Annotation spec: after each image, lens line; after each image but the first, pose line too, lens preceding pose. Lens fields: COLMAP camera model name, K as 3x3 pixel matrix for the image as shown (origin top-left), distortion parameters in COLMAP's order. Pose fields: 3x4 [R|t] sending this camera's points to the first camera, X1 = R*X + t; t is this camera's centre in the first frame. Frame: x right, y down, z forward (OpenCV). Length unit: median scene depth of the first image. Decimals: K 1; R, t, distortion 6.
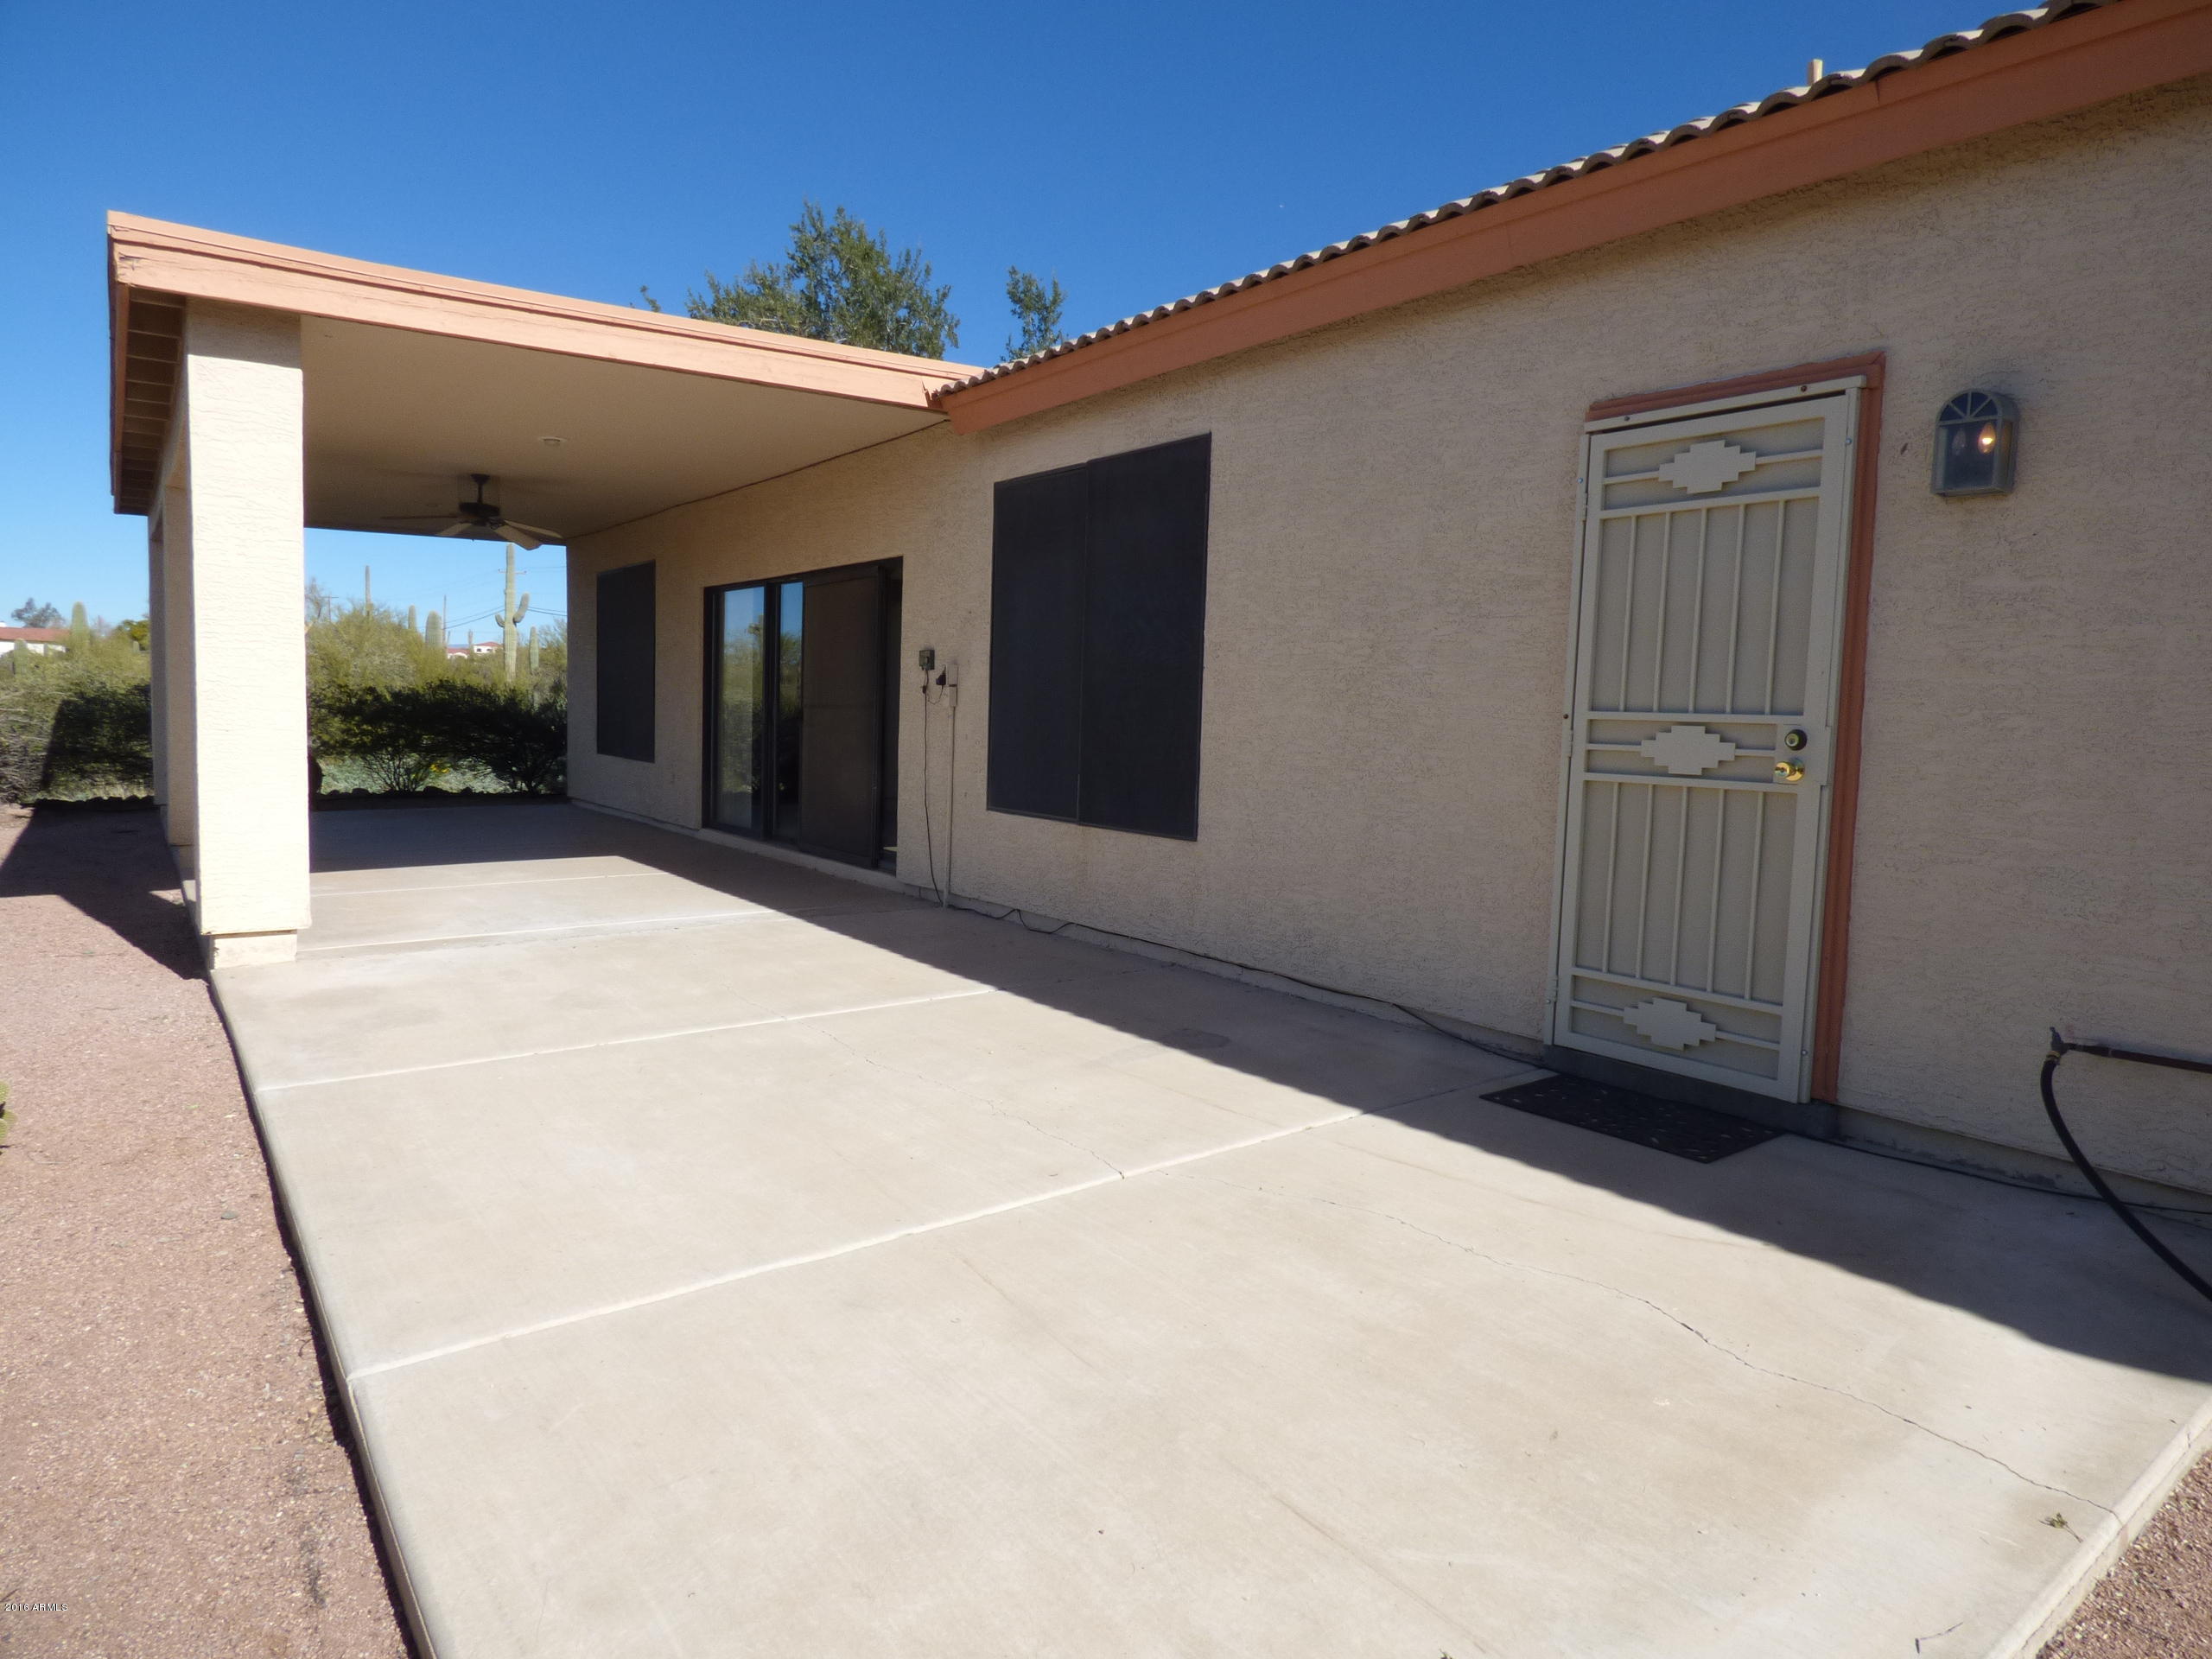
lens RADIAL K [[1331.6, 0, 1124.6], [0, 1331.6, 830.4], [0, 0, 1]] dist [-0.012341, 0.005229]
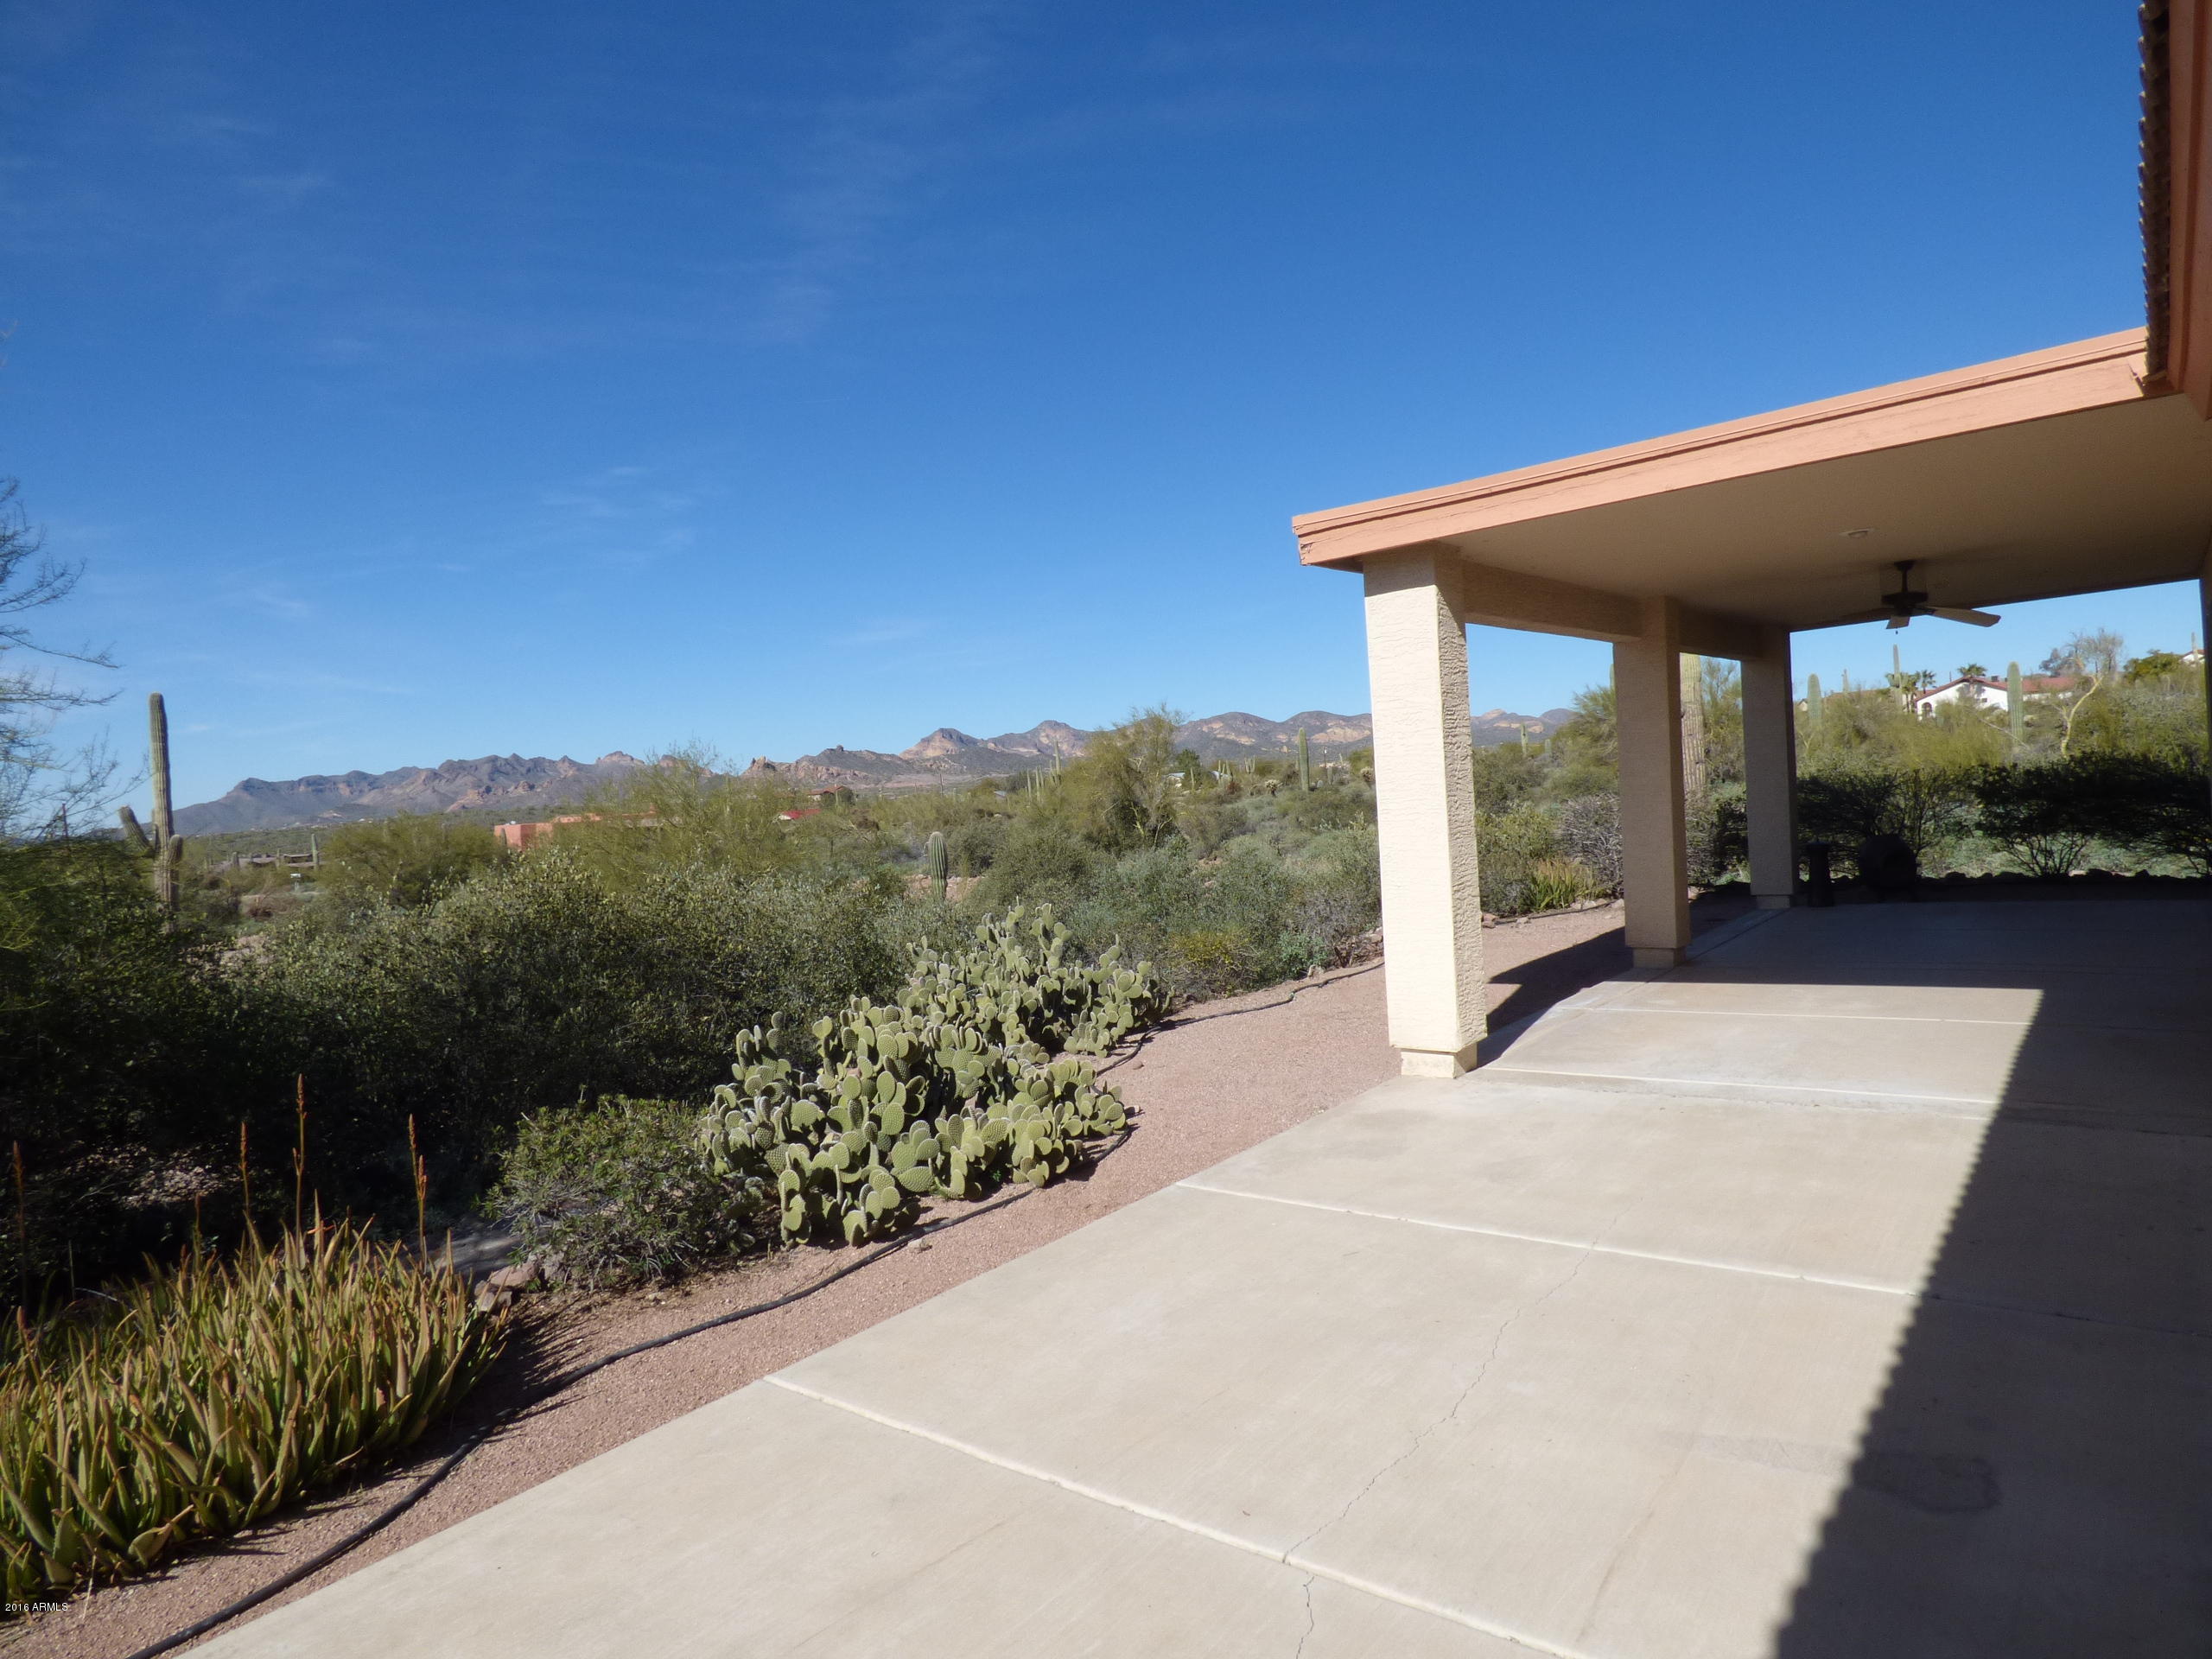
lens RADIAL K [[1331.6, 0, 1123.7], [0, 1331.6, 839.4], [0, 0, 1]] dist [-0.012341, 0.005229]
pose [[0.233129, -0.002524, -0.972442, 0.576050], [-0.012812, 0.999902, -0.005667, -0.129104], [0.972361, 0.013780, 0.233074, 0.539065]]
